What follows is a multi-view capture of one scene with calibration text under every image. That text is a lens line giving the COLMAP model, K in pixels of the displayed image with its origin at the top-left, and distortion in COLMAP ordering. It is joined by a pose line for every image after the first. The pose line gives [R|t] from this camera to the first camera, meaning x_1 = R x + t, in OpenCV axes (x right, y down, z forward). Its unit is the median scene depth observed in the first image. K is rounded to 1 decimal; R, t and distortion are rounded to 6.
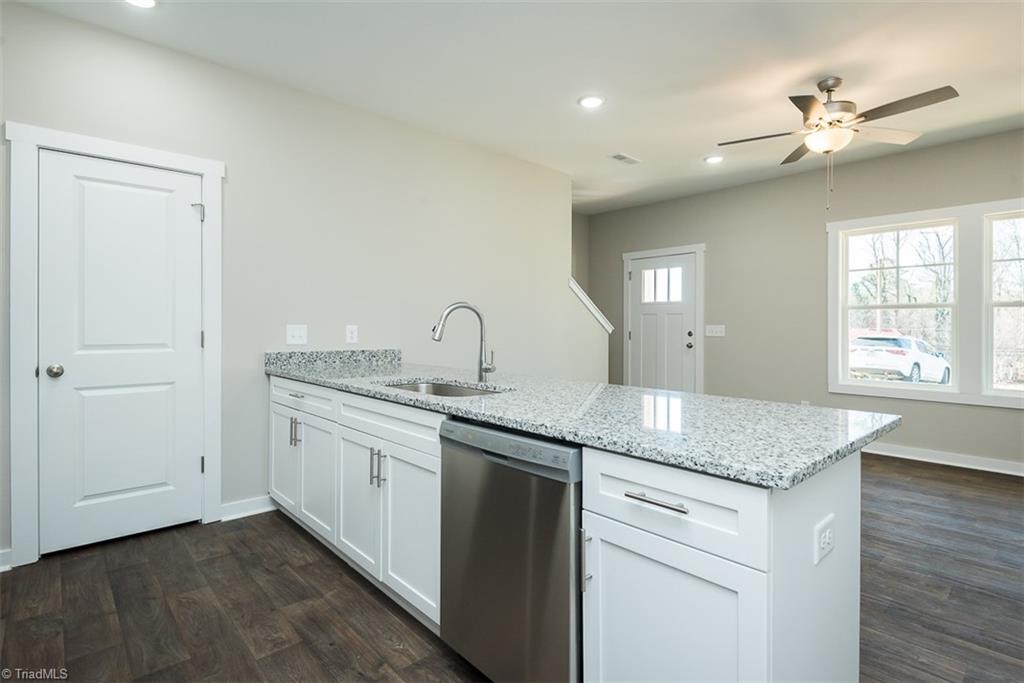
lens RADIAL K [[519.7, 0, 506.6], [0, 519.7, 333.5], [0, 0, 1]] dist [0.011125, -0.009859]
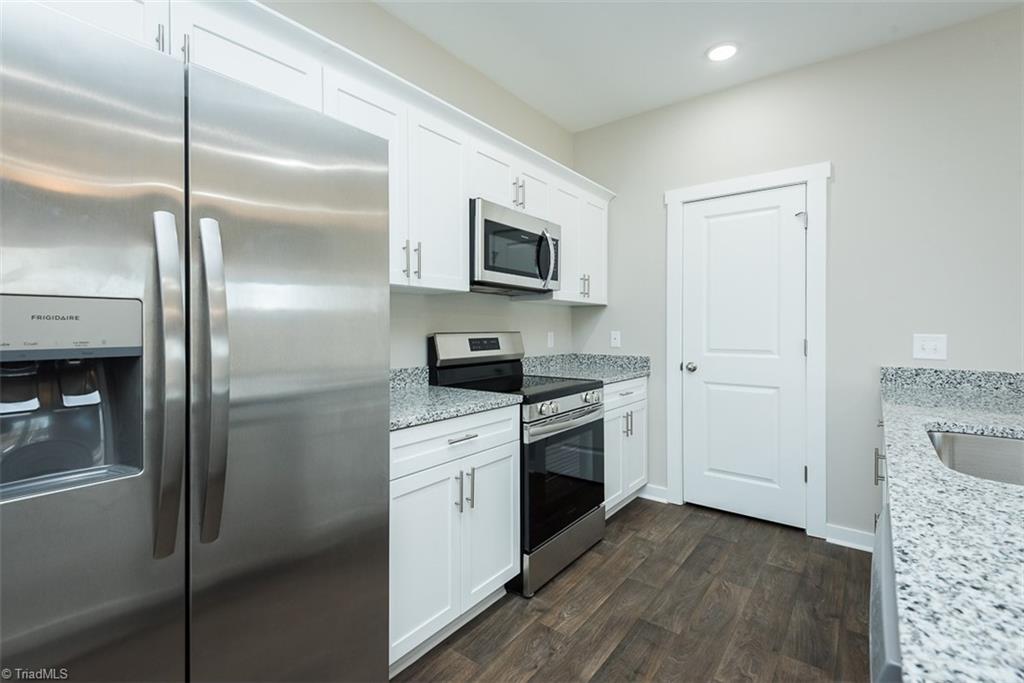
lens RADIAL K [[469.9, 0, 506.2], [0, 469.9, 328.0], [0, 0, 1]] dist [0.024443, -0.009350]
pose [[0.170415, 0.001726, -0.985371, 0.203709], [-0.014841, 0.999890, -0.000815, -0.016653], [0.985261, 0.014763, 0.170422, 0.274979]]
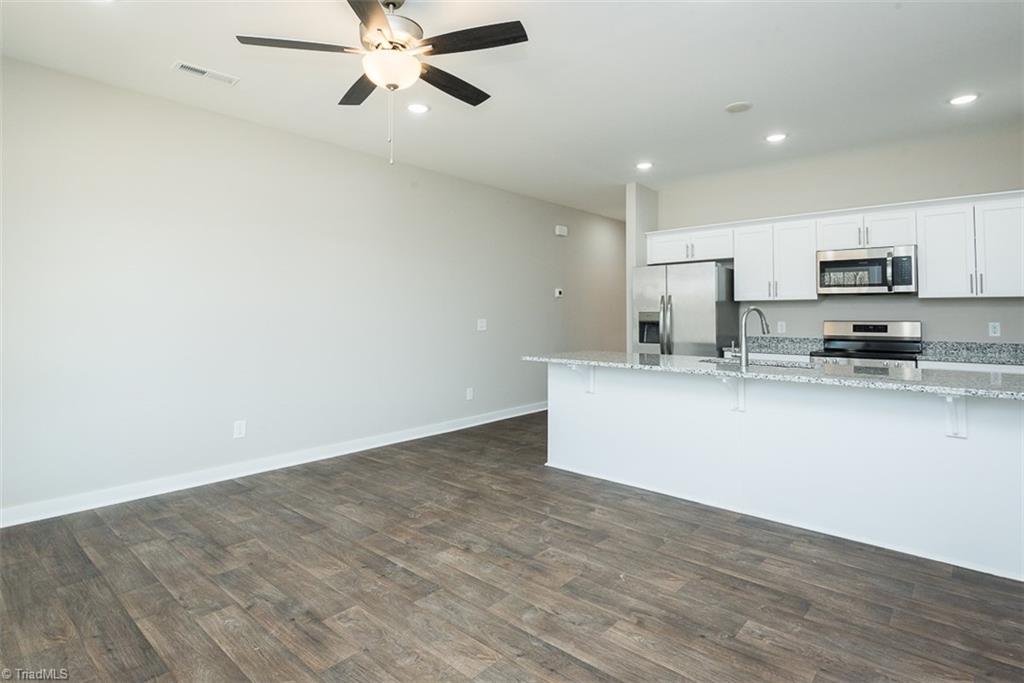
lens RADIAL K [[519.7, 0, 507.4], [0, 519.7, 293.3], [0, 0, 1]] dist [0.011125, -0.009859]
pose [[-0.996133, -0.006410, -0.087628, 0.547508], [-0.003896, 0.999577, -0.028833, -0.042350], [0.087776, -0.028380, -0.995736, 1.808548]]
